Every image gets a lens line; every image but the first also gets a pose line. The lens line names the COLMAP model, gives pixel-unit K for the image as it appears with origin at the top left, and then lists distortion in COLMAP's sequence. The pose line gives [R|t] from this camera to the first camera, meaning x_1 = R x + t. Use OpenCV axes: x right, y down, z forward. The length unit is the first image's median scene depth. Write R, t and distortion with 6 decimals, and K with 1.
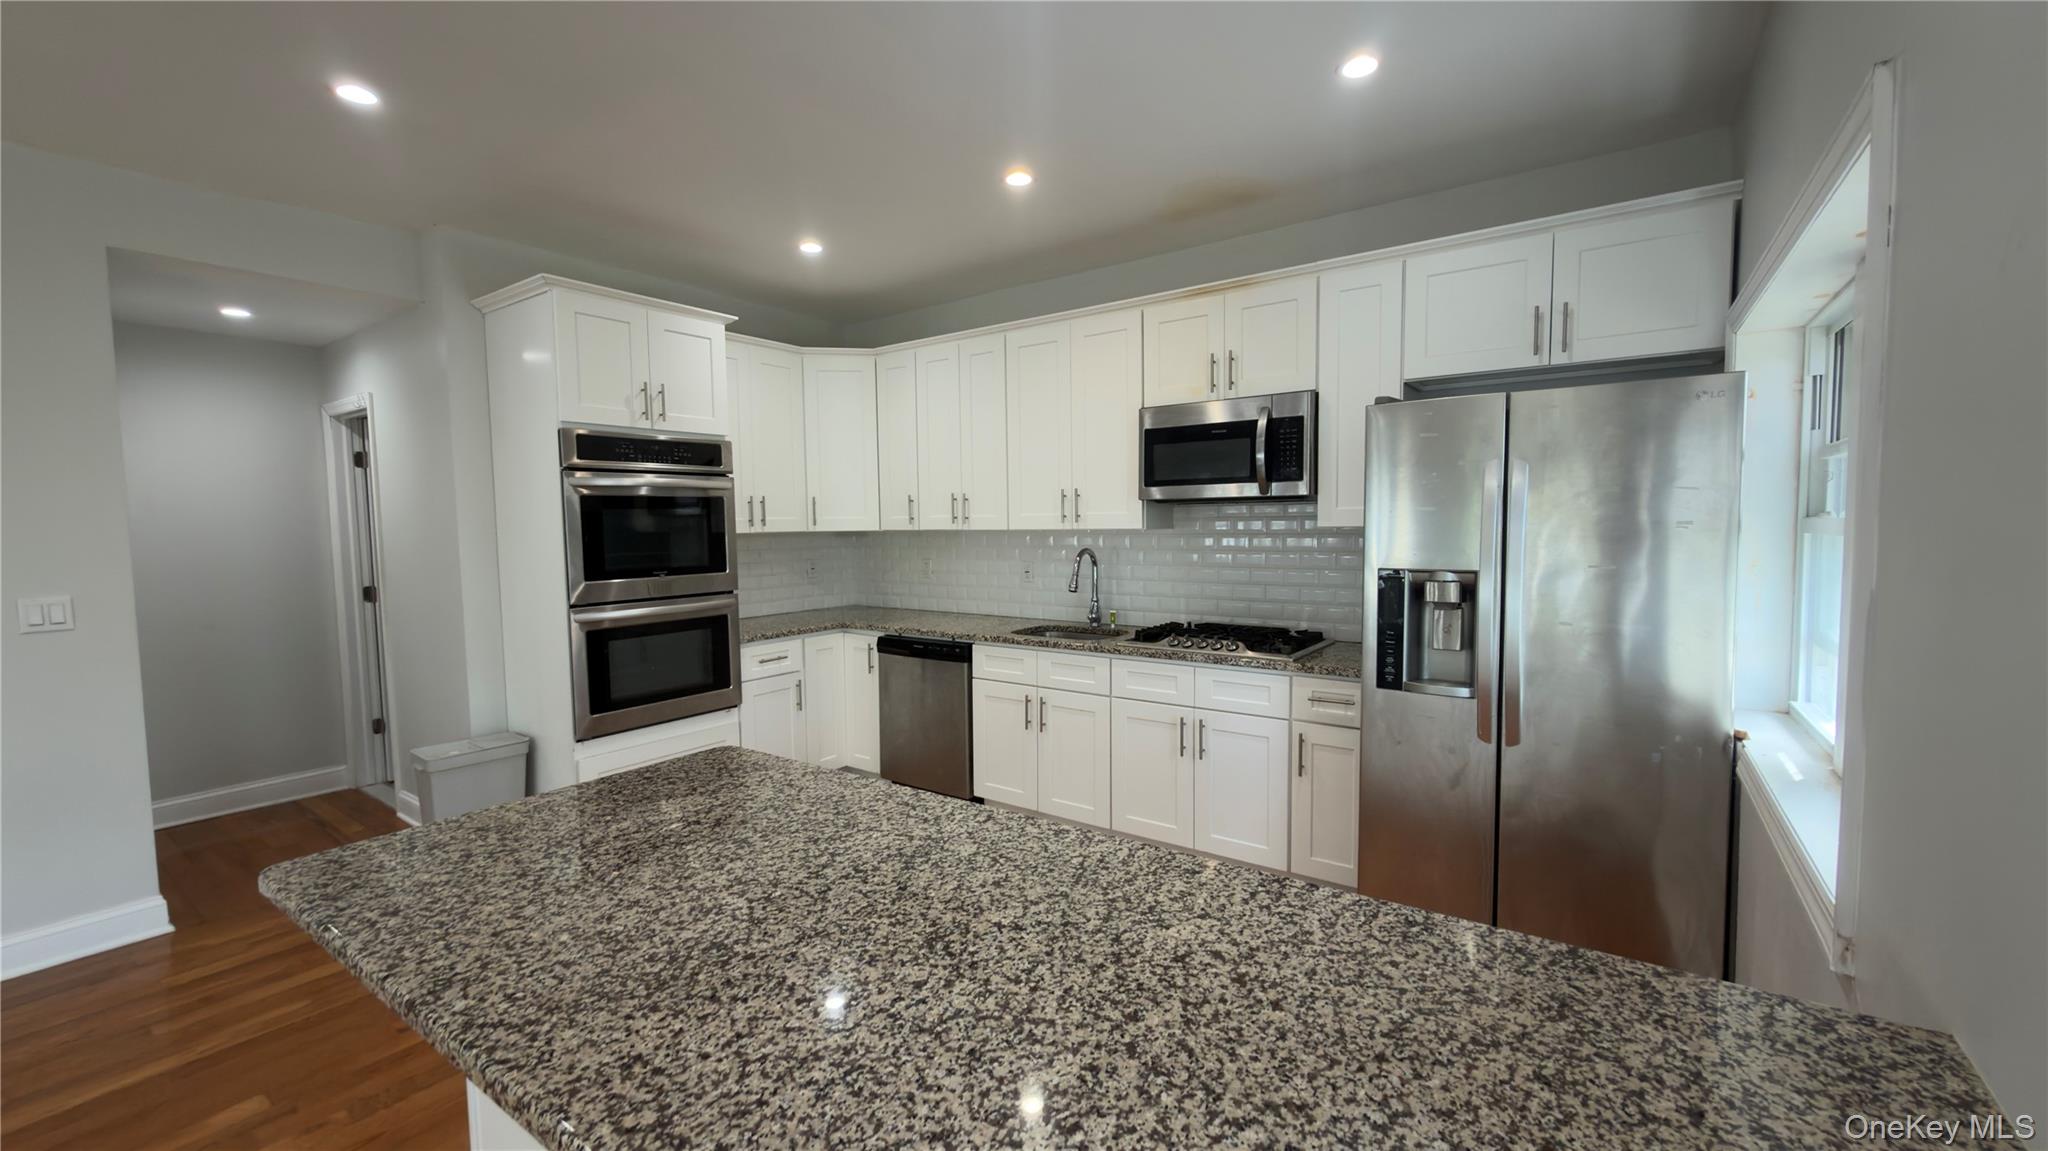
lens RADIAL K [[816.8, 0, 1026.8], [0, 816.8, 577.2], [0, 0, 1]] dist [0.000968, 0.000015]
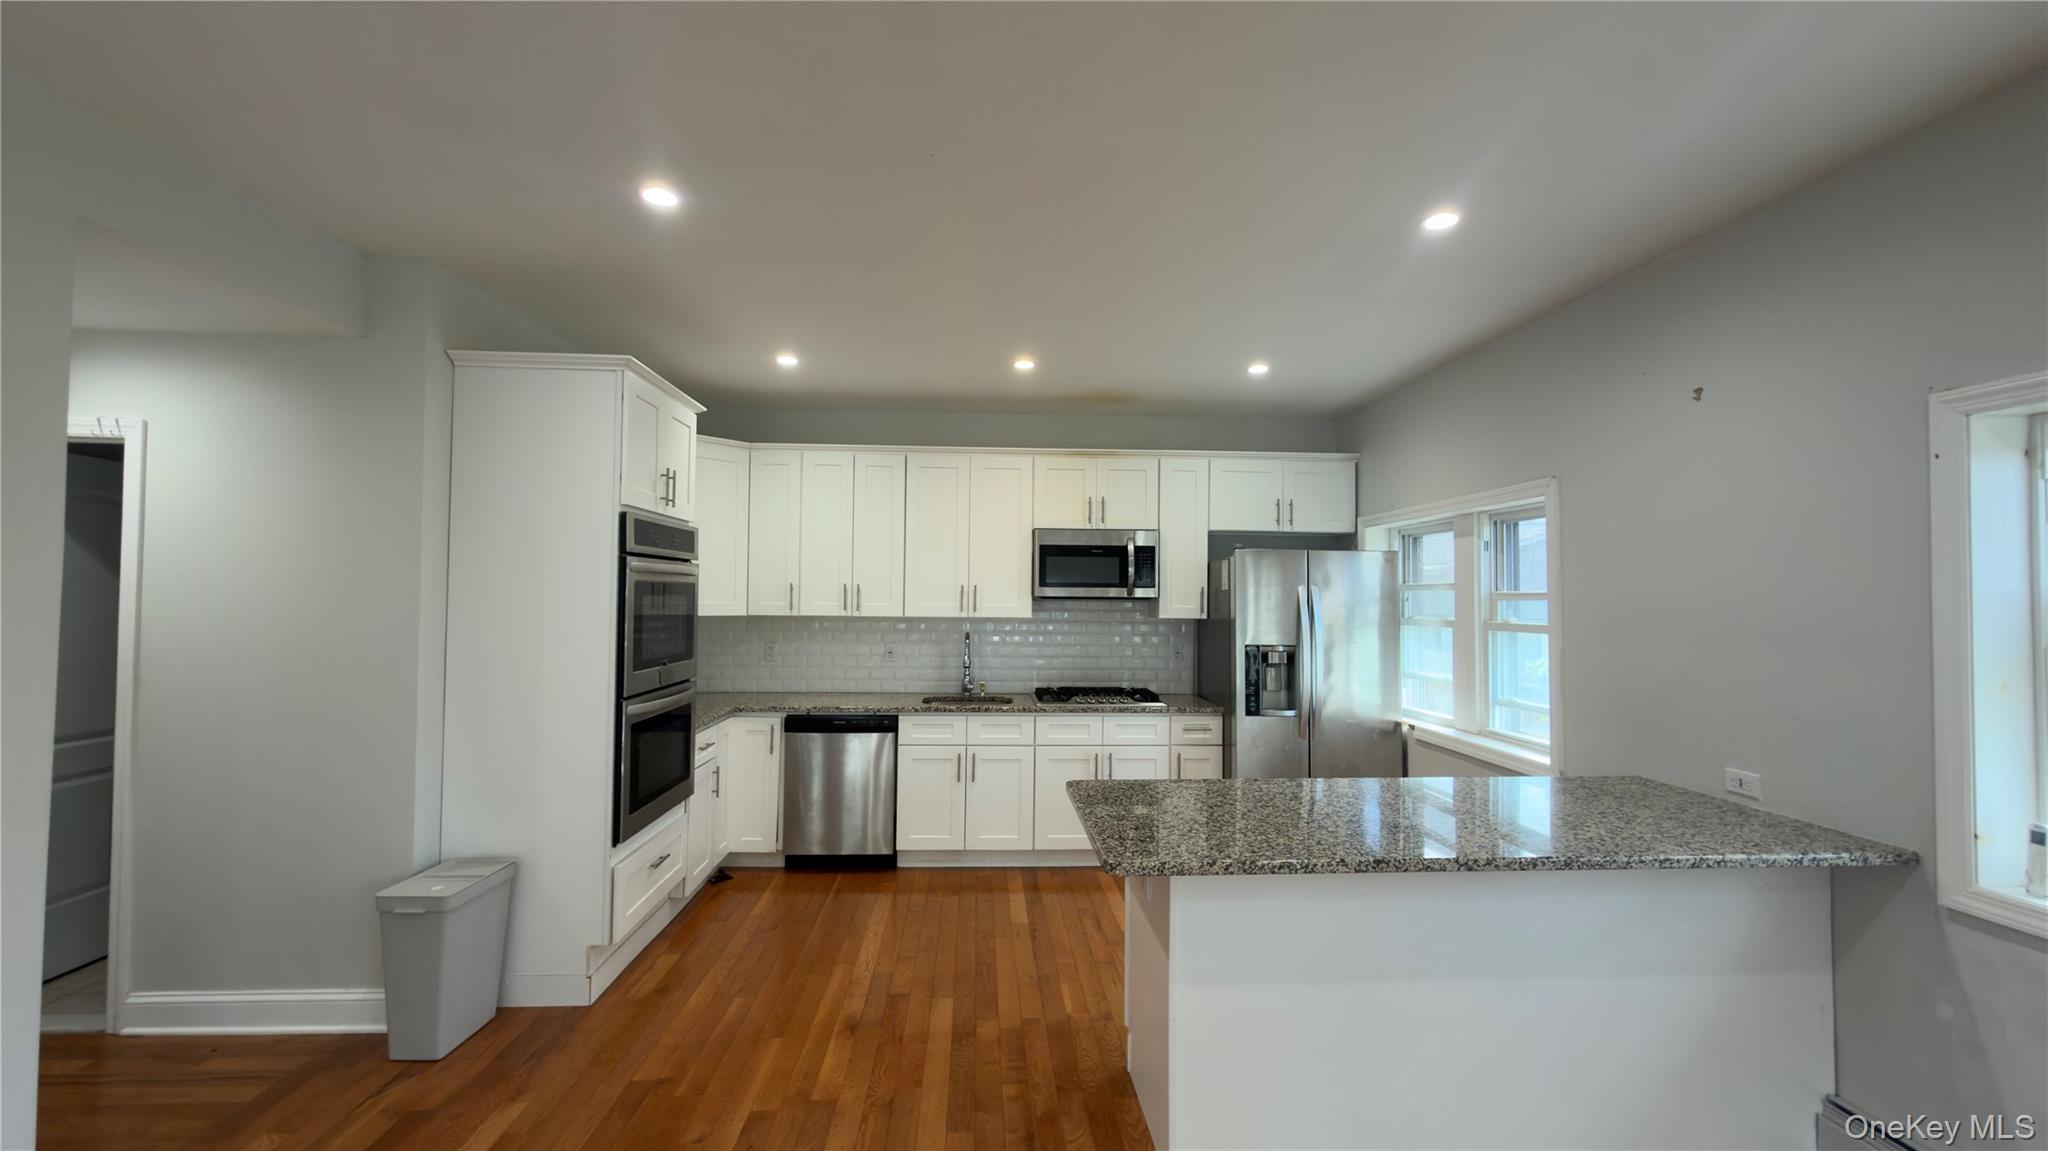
lens RADIAL K [[816.8, 0, 1025.1], [0, 816.8, 571.9], [0, 0, 1]] dist [0.000968, 0.000015]
pose [[0.777751, 0.040169, 0.627288, -0.802549], [0.023032, 0.995465, -0.092302, -0.012361], [-0.628150, 0.086236, 0.773299, -0.032477]]
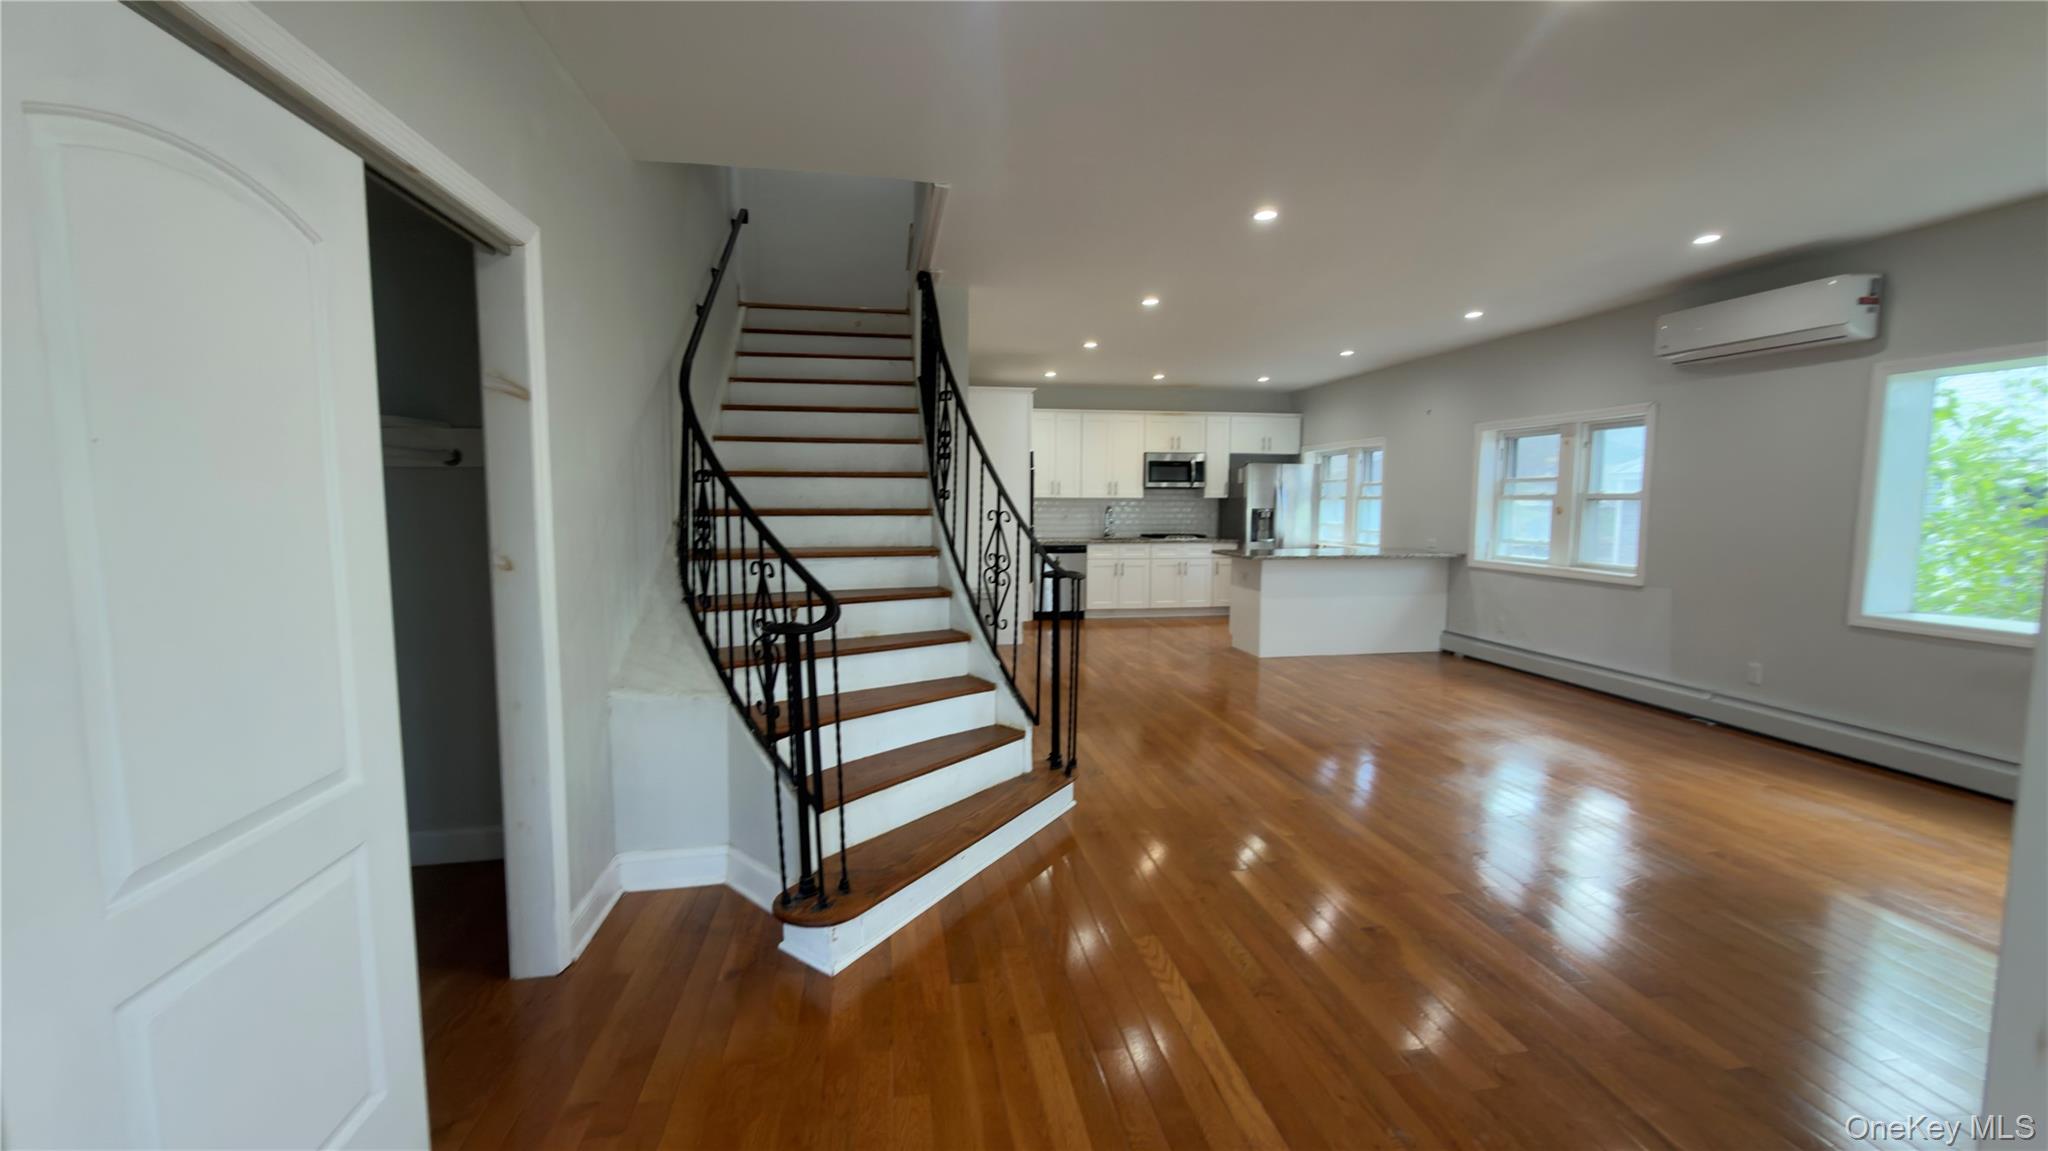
lens RADIAL K [[816.8, 0, 1028.8], [0, 816.8, 578.8], [0, 0, 1]] dist [0.000968, 0.000015]
pose [[0.700326, -0.053170, 0.711840, -2.294816], [0.036649, 0.998585, 0.038531, 0.099196], [-0.712882, -0.000896, 0.701284, -0.673295]]
